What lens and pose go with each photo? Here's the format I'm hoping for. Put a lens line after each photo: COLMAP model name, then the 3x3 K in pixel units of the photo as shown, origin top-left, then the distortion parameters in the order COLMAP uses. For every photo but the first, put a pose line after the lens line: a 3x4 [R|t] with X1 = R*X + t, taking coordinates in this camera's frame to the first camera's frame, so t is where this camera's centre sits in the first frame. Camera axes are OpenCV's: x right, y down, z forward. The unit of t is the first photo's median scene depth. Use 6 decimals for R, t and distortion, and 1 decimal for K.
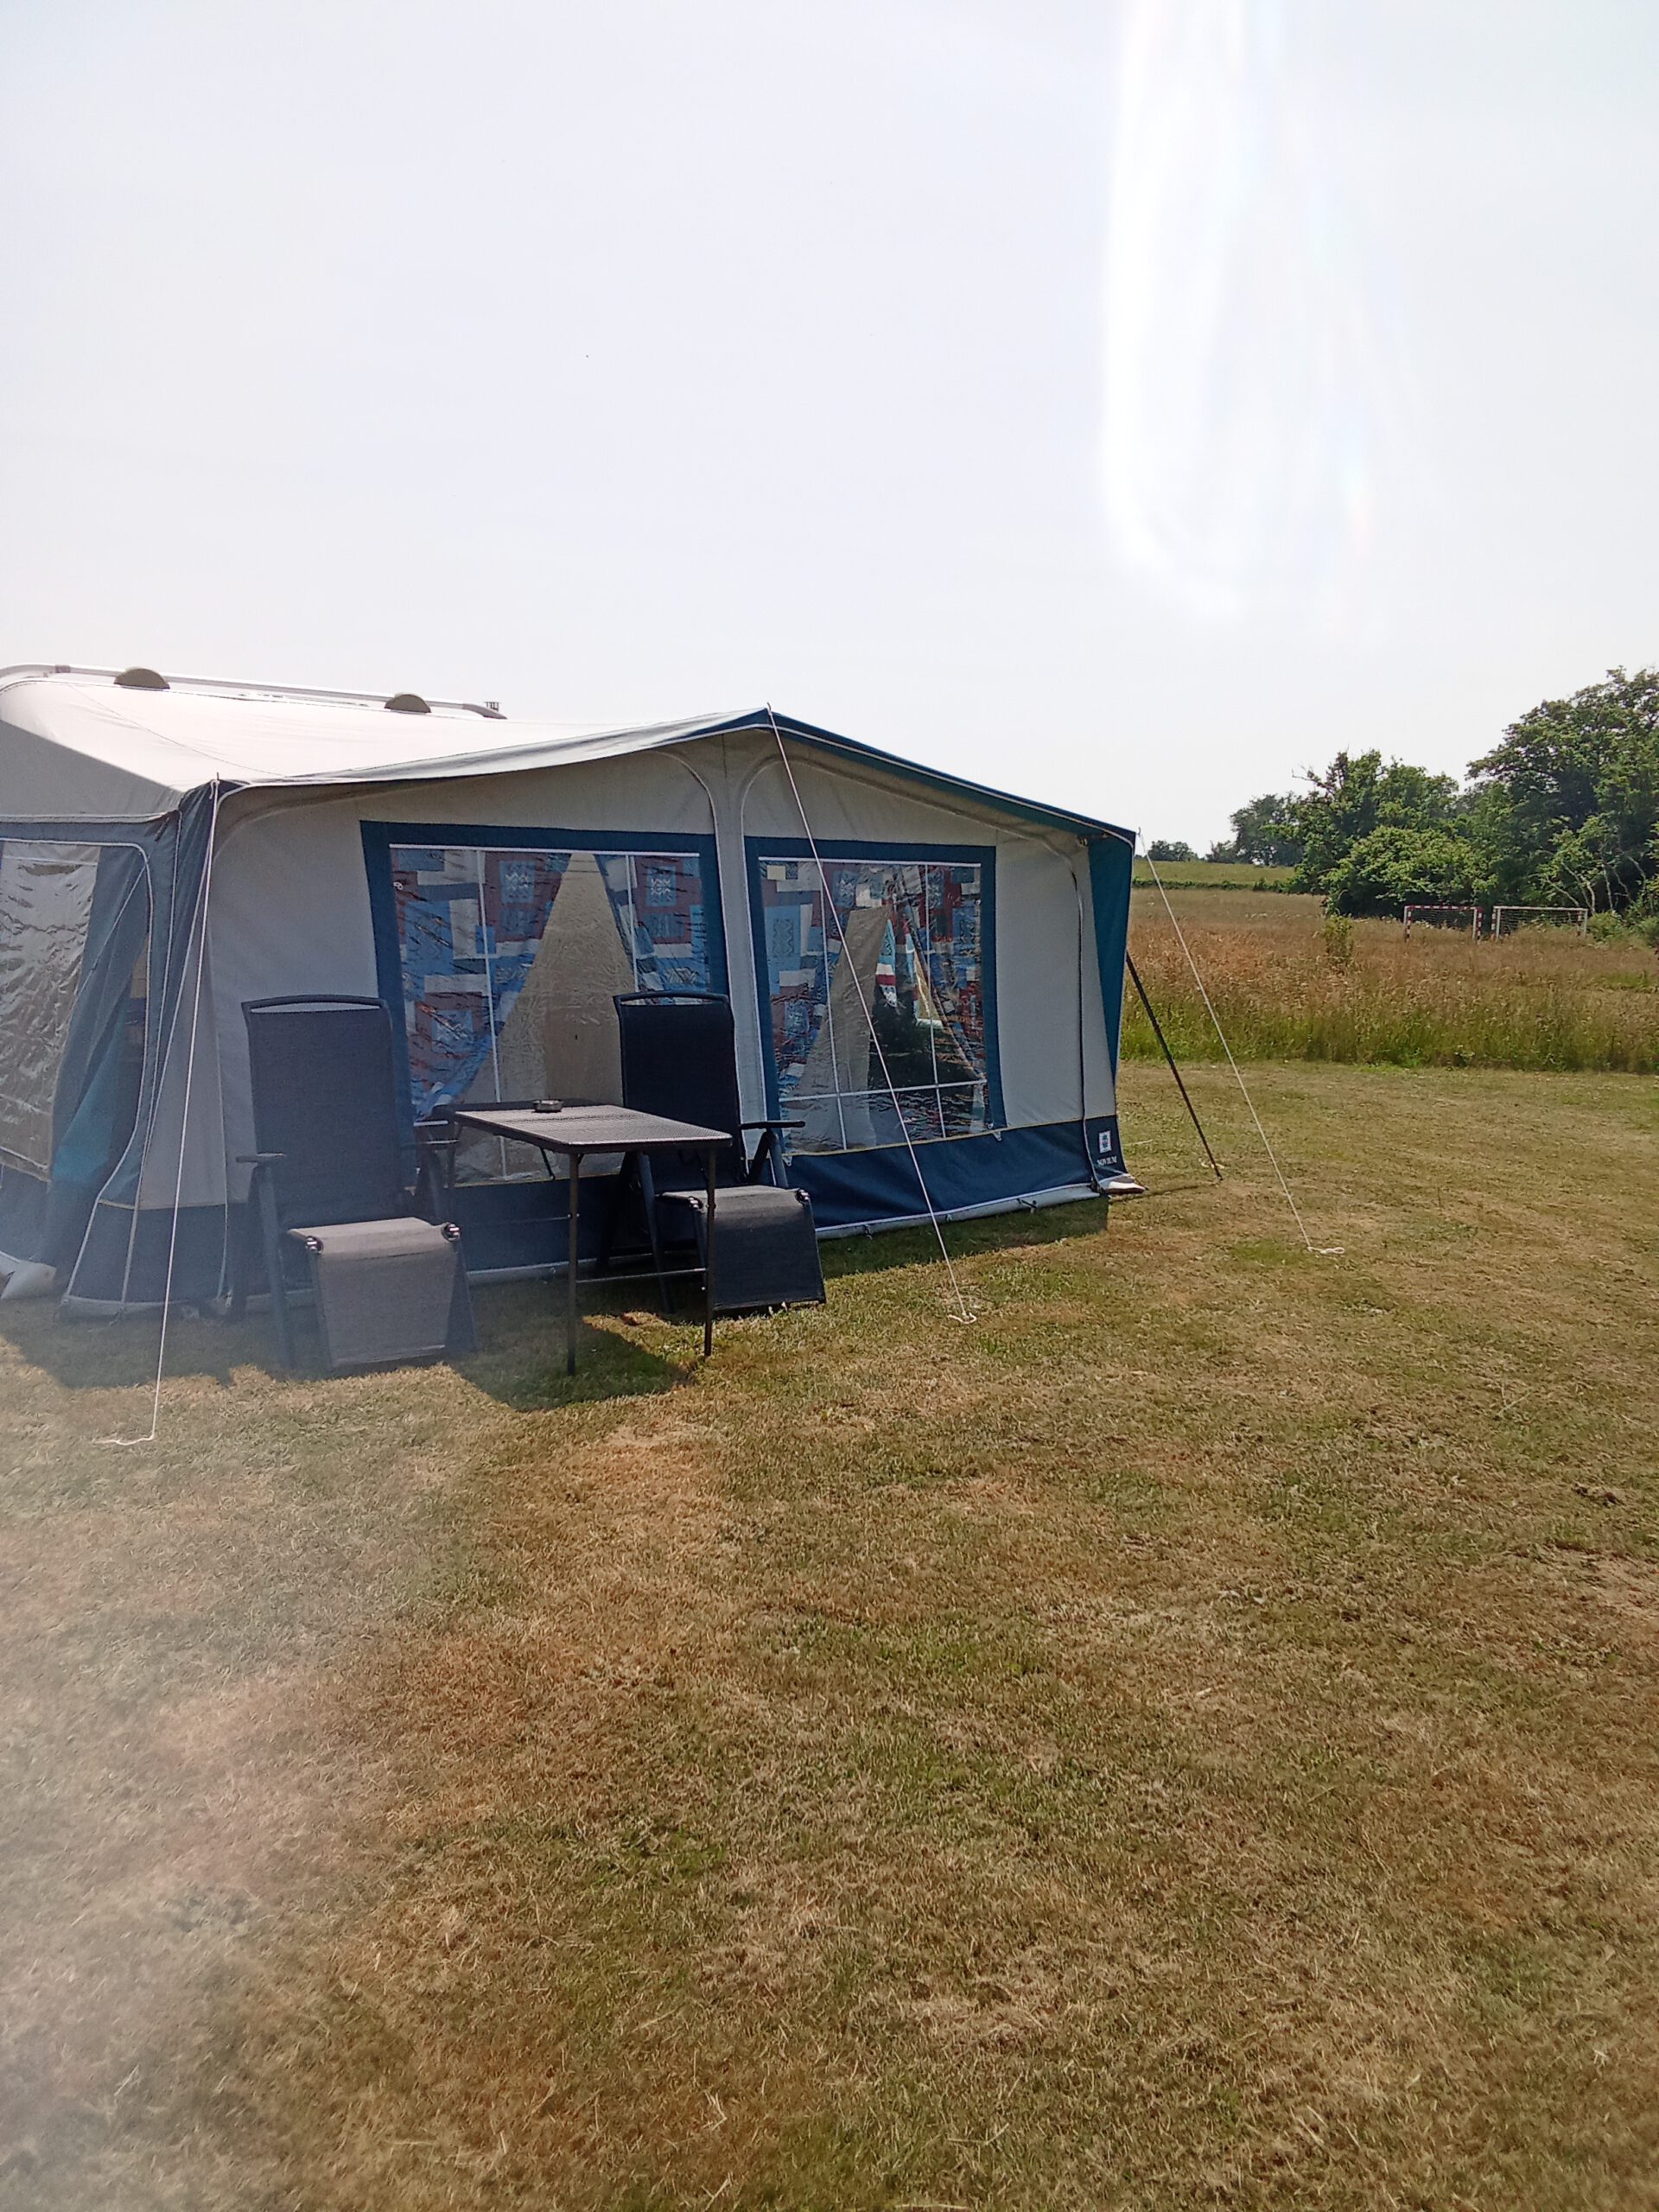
lens RADIAL K [[1762.6, 0, 829.5], [0, 1762.6, 1106.0], [0, 0, 1]] dist [0.099787, -0.162945]
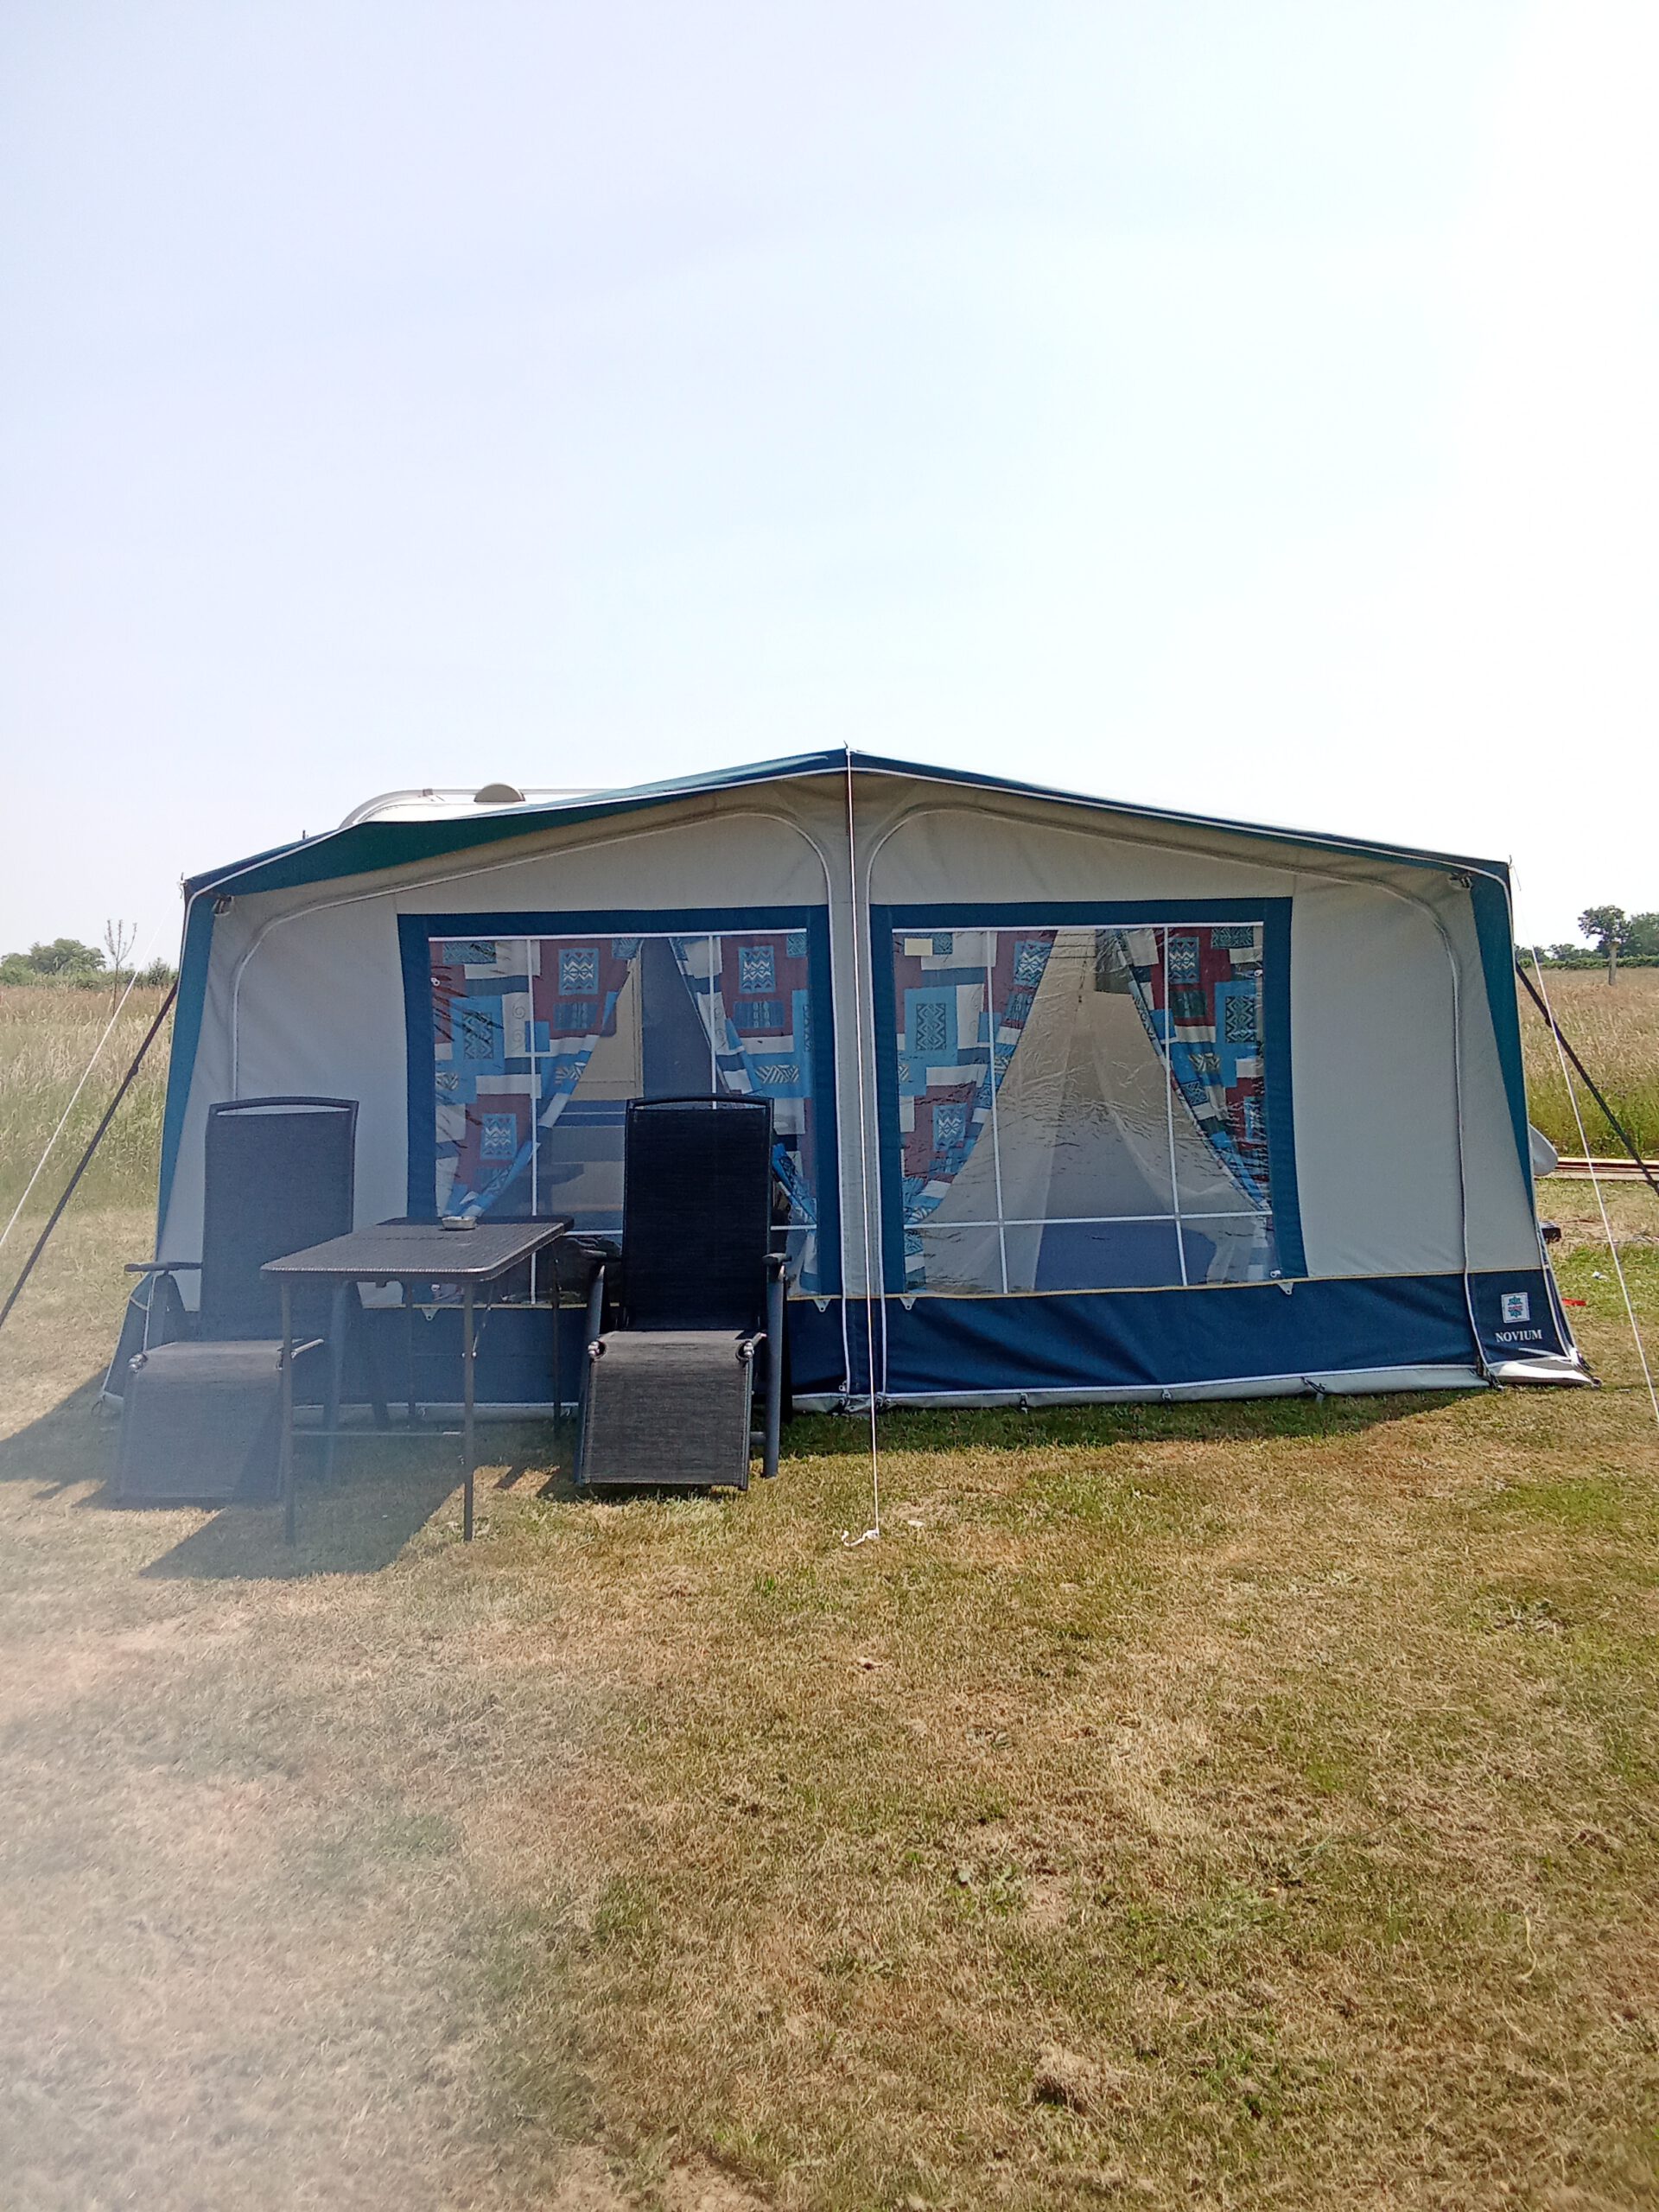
lens RADIAL K [[1762.6, 0, 829.5], [0, 1762.6, 1106.0], [0, 0, 1]] dist [0.099787, -0.162945]
pose [[0.808458, 0.011095, -0.588450, 0.410698], [-0.037707, 0.998745, -0.032973, -0.030104], [0.587345, 0.048846, 0.807861, 0.316220]]
